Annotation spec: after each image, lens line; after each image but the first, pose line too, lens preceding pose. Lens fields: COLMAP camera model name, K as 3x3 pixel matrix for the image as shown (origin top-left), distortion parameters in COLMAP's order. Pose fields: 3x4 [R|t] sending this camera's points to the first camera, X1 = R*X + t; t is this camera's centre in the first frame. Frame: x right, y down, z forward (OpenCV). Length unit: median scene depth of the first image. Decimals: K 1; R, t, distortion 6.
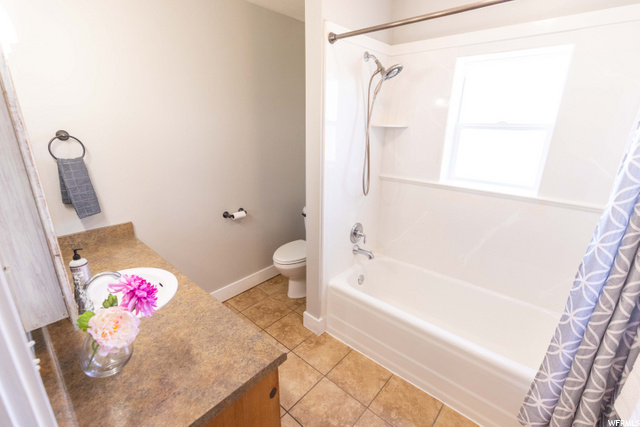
lens RADIAL K [[289.9, 0, 322.0], [0, 289.9, 210.0], [0, 0, 1]] dist [0.018645, 0.000090]
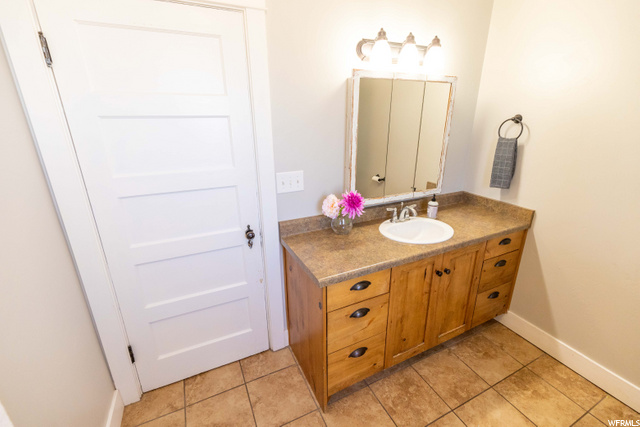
lens RADIAL K [[289.9, 0, 322.0], [0, 289.9, 210.0], [0, 0, 1]] dist [0.018645, 0.000090]
pose [[-0.377195, 0.293993, -0.878232, 0.551518], [-0.281664, 0.866943, 0.411187, -0.193519], [0.882264, 0.402464, -0.244200, 0.730851]]
